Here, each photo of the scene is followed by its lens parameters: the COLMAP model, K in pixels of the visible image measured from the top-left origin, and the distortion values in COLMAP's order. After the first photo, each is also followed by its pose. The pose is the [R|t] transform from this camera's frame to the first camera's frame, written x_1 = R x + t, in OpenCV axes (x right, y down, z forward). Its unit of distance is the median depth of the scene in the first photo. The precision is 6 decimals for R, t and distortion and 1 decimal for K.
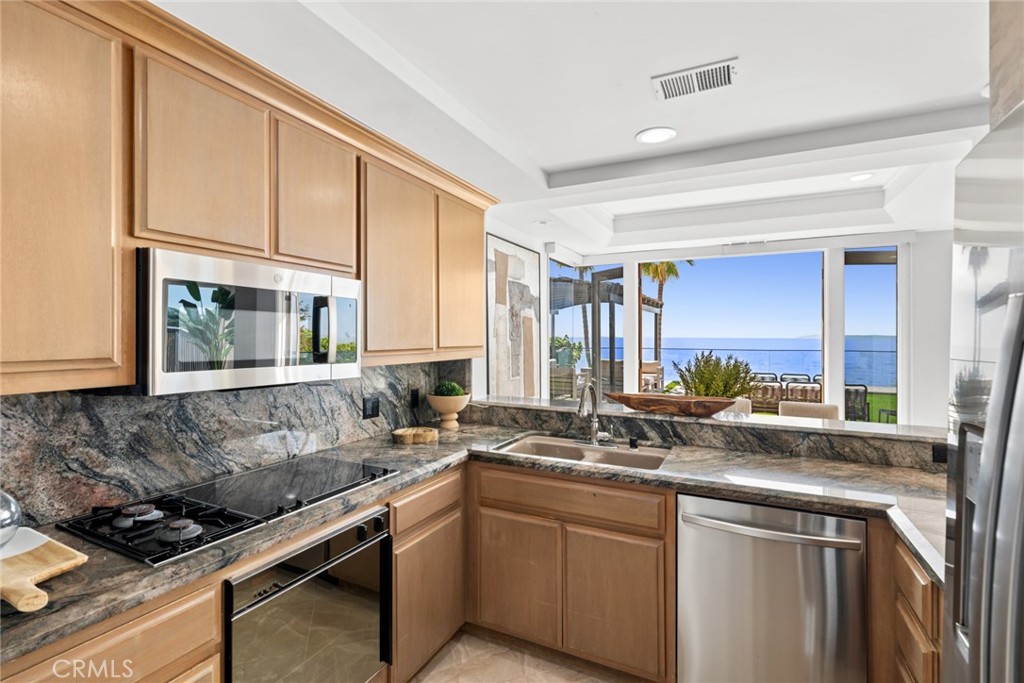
lens RADIAL K [[466.6, 0, 512.1], [0, 466.6, 337.7], [0, 0, 1]] dist [0.000183, 0.000130]
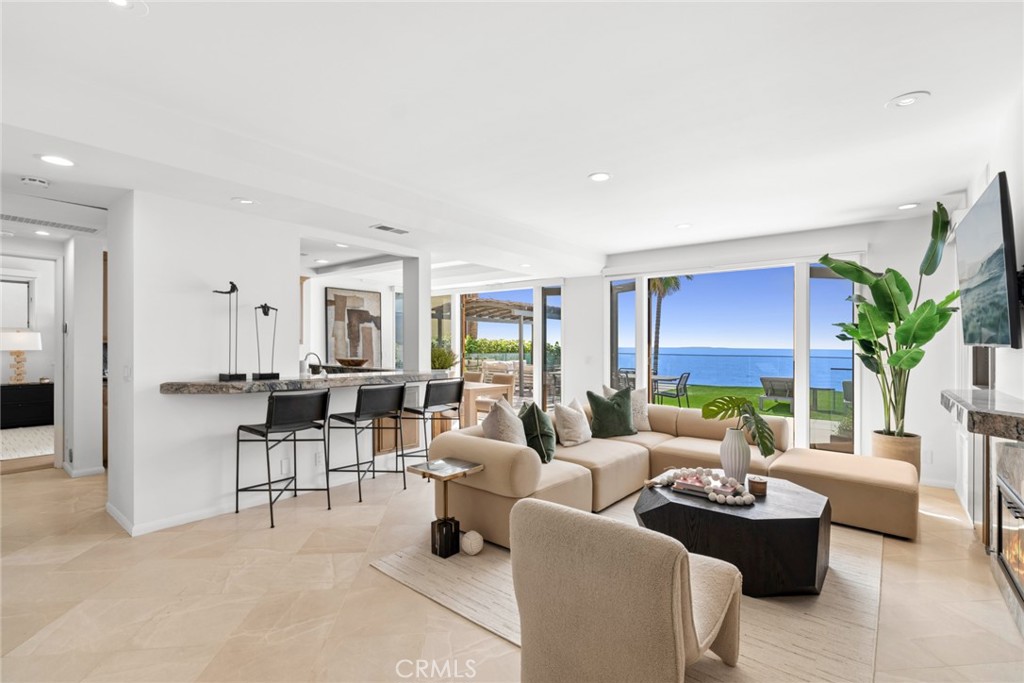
lens RADIAL K [[458.0, 0, 512.0], [0, 458.0, 341.5], [0, 0, 1]] dist [-0.001621, -0.000069]
pose [[0.975459, 0.005338, -0.220114, 0.977385], [-0.008226, 0.999892, -0.012206, 0.031500], [0.220025, 0.013717, 0.975398, -0.669417]]
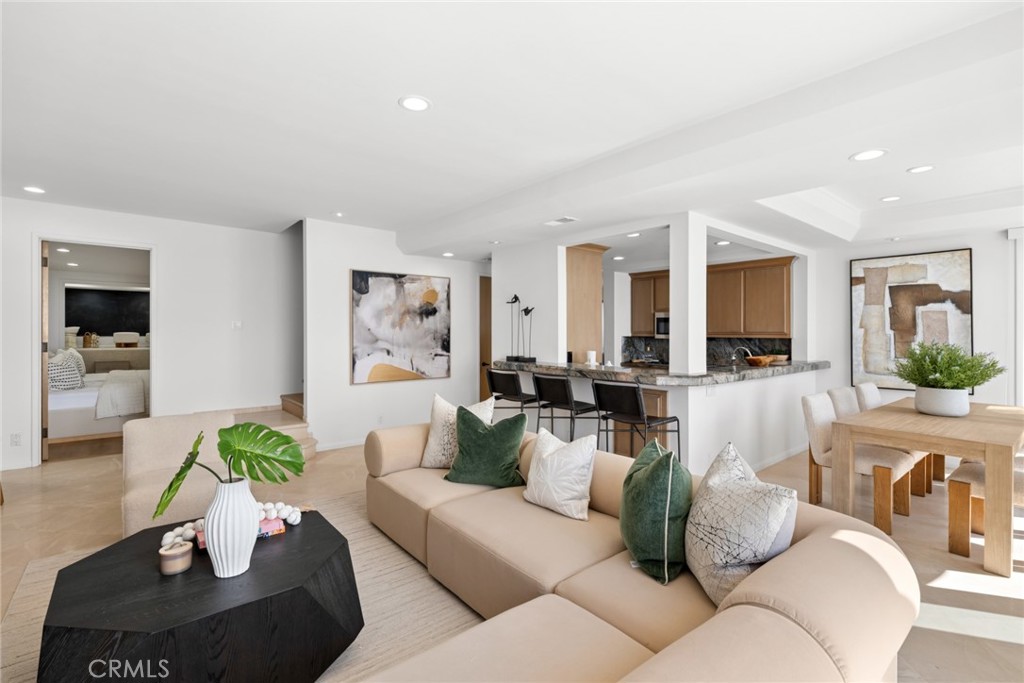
lens RADIAL K [[466.6, 0, 512.1], [0, 466.6, 337.7], [0, 0, 1]] dist [0.000183, 0.000130]
pose [[-0.408130, 0.006733, -0.912899, 1.444367], [-0.010893, 0.999866, 0.012244, 0.018752], [0.912859, 0.014942, -0.408002, 0.489314]]
